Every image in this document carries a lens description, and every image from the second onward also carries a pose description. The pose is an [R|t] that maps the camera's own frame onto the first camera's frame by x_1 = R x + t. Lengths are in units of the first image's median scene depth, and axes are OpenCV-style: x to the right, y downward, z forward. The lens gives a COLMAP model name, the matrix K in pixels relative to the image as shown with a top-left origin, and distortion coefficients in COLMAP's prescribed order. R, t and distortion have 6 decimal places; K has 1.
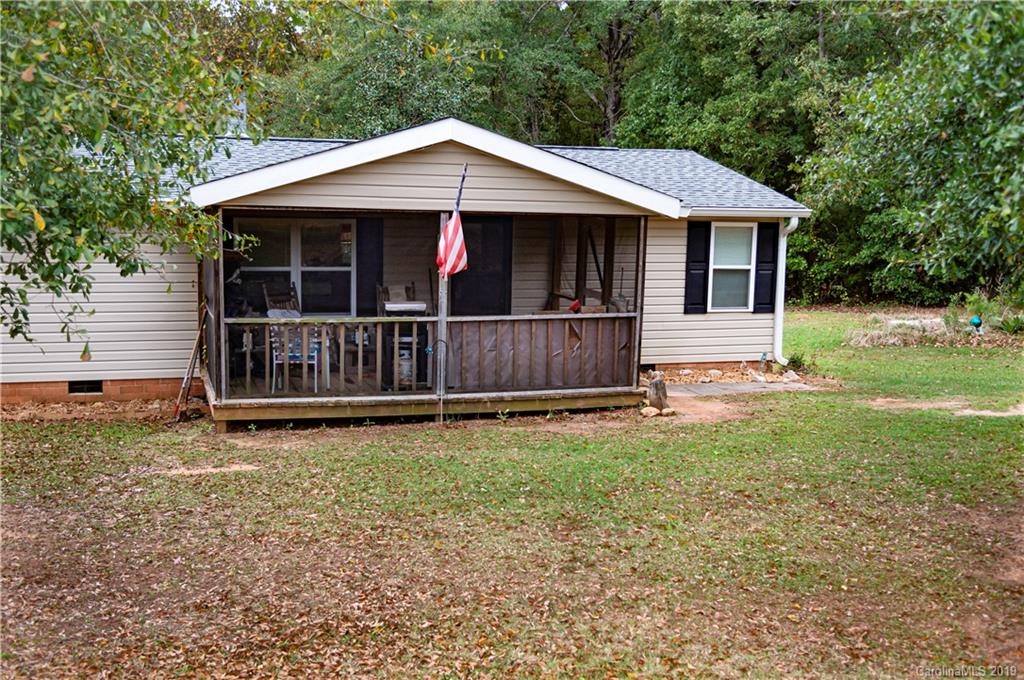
lens RADIAL K [[1115.7, 0, 512.0], [0, 1115.7, 340.0], [0, 0, 1]] dist [0.004754, -0.019008]
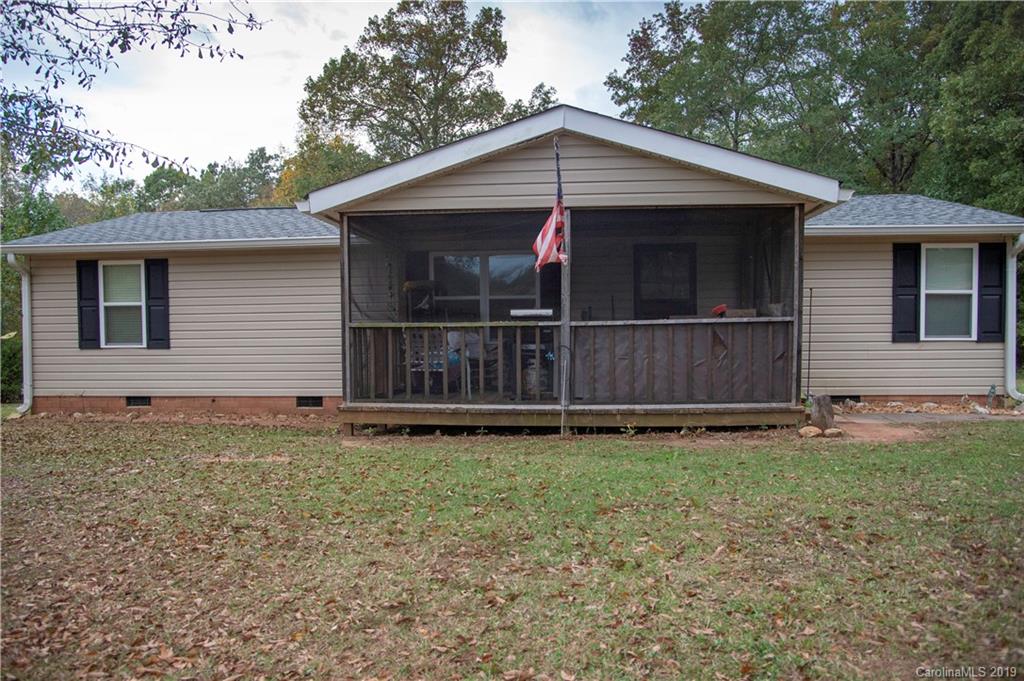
lens RADIAL K [[796.3, 0, 512.0], [0, 796.3, 340.5], [0, 0, 1]] dist [-0.091533, 0.098223]
pose [[0.924372, -0.013833, -0.381242, 0.143047], [-0.022418, 0.995646, -0.090481, 0.054287], [0.380834, 0.092184, 0.920037, 0.355704]]
